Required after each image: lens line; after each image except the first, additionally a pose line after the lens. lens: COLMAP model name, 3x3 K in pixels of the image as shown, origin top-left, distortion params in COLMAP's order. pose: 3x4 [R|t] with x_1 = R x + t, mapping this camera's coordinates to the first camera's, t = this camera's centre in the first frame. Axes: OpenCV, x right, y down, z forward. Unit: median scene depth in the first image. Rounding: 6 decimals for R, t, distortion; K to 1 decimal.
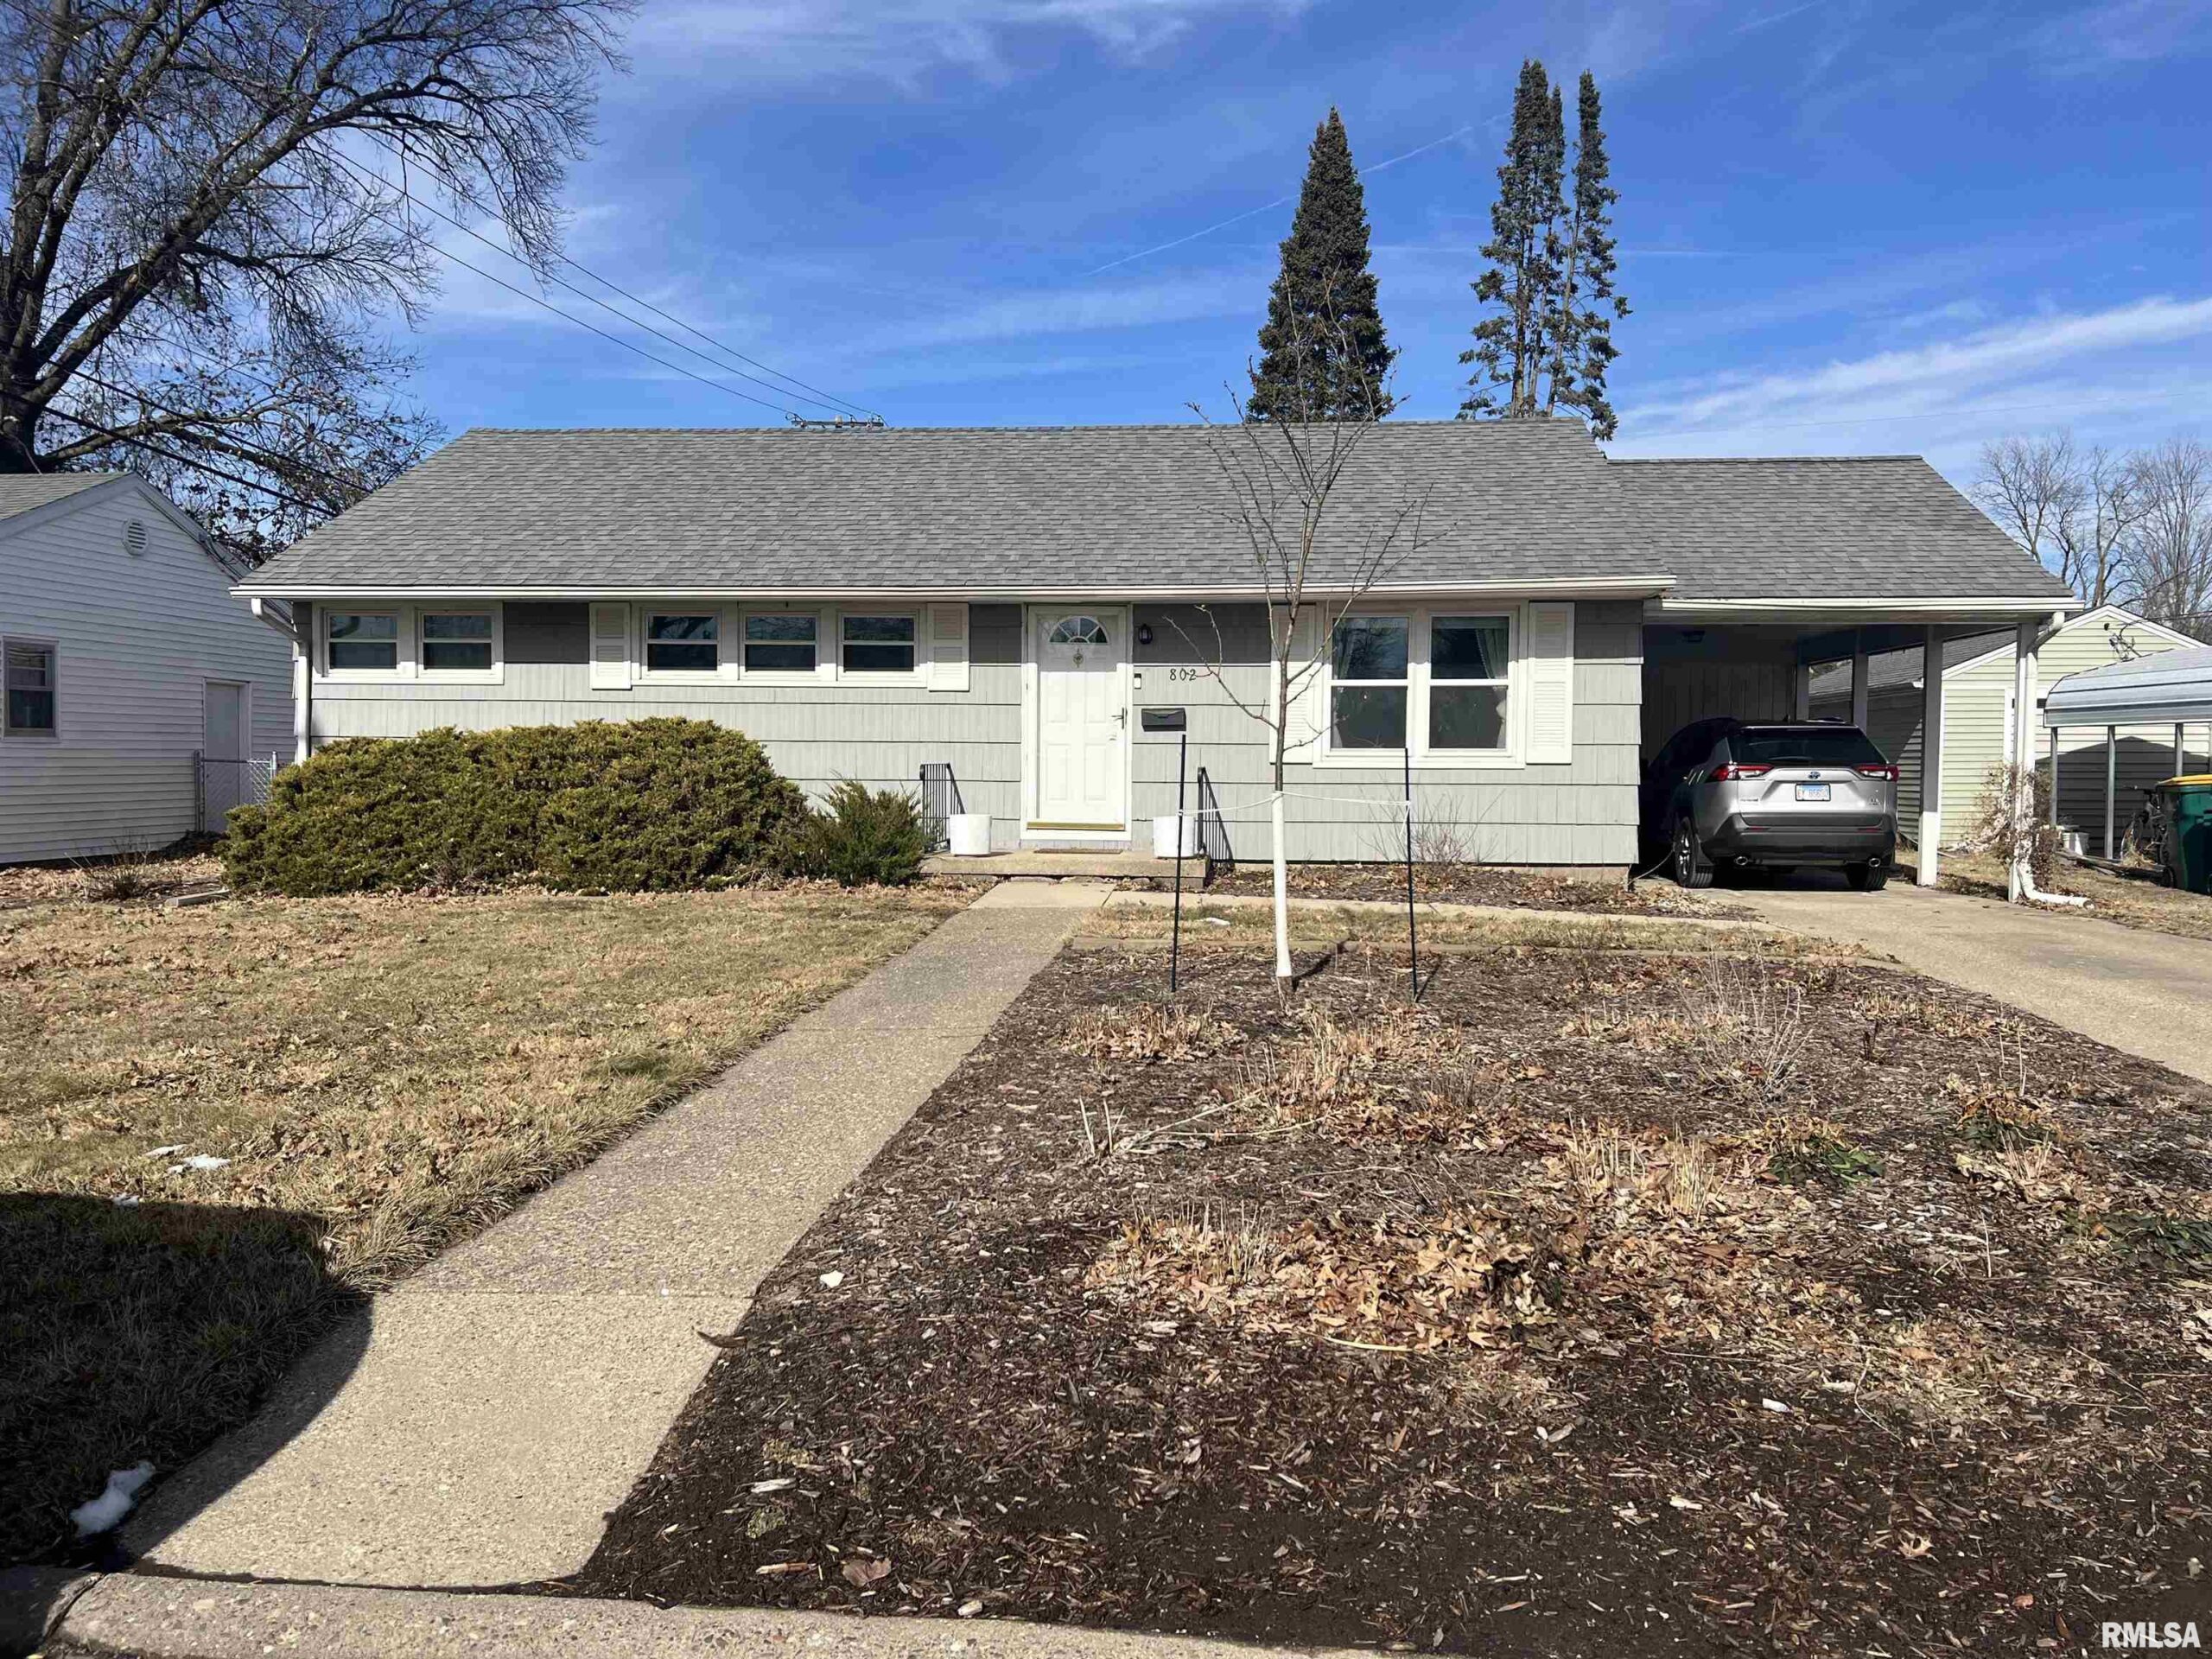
lens RADIAL K [[1670.1, 0, 1107.4], [0, 1670.1, 832.0], [0, 0, 1]] dist [0.063995, -0.070836]
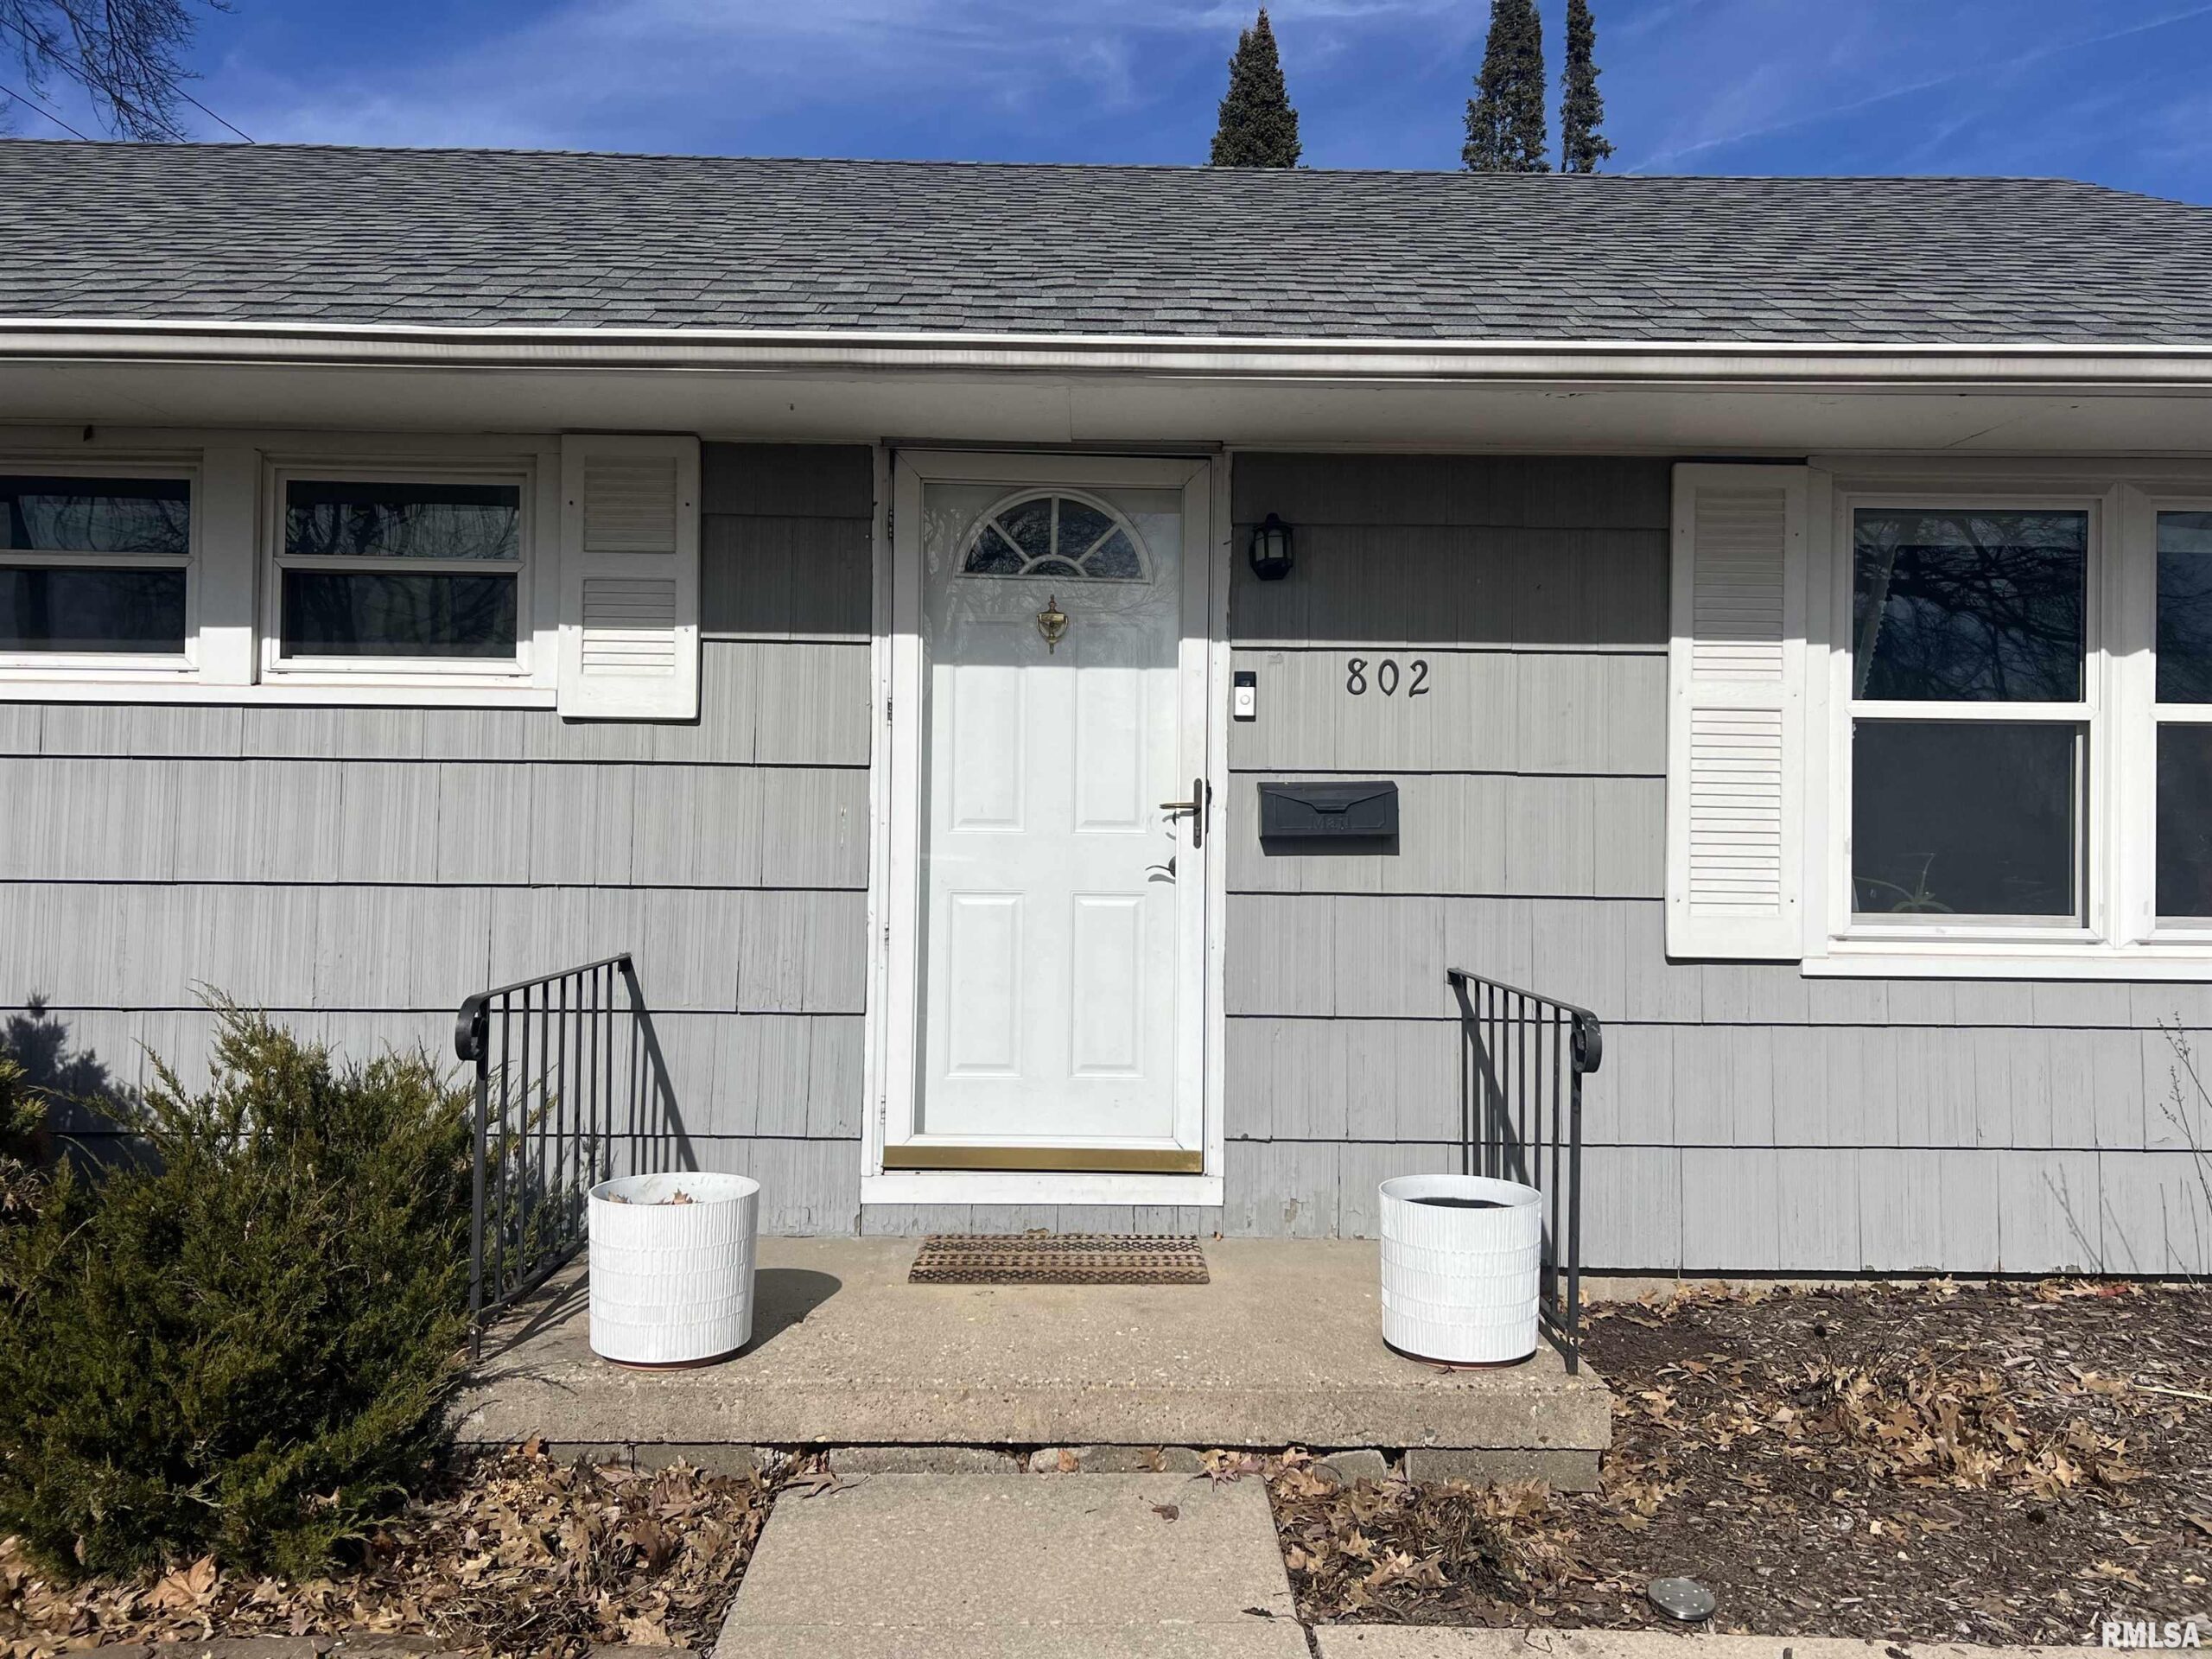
lens RADIAL K [[1670.1, 0, 1106.7], [0, 1670.1, 822.6], [0, 0, 1]] dist [0.063995, -0.070836]
pose [[0.994053, 0.006717, 0.108691, -0.041728], [-0.000580, 0.998408, -0.056404, -0.048693], [-0.108897, 0.056005, 0.992474, 0.690471]]
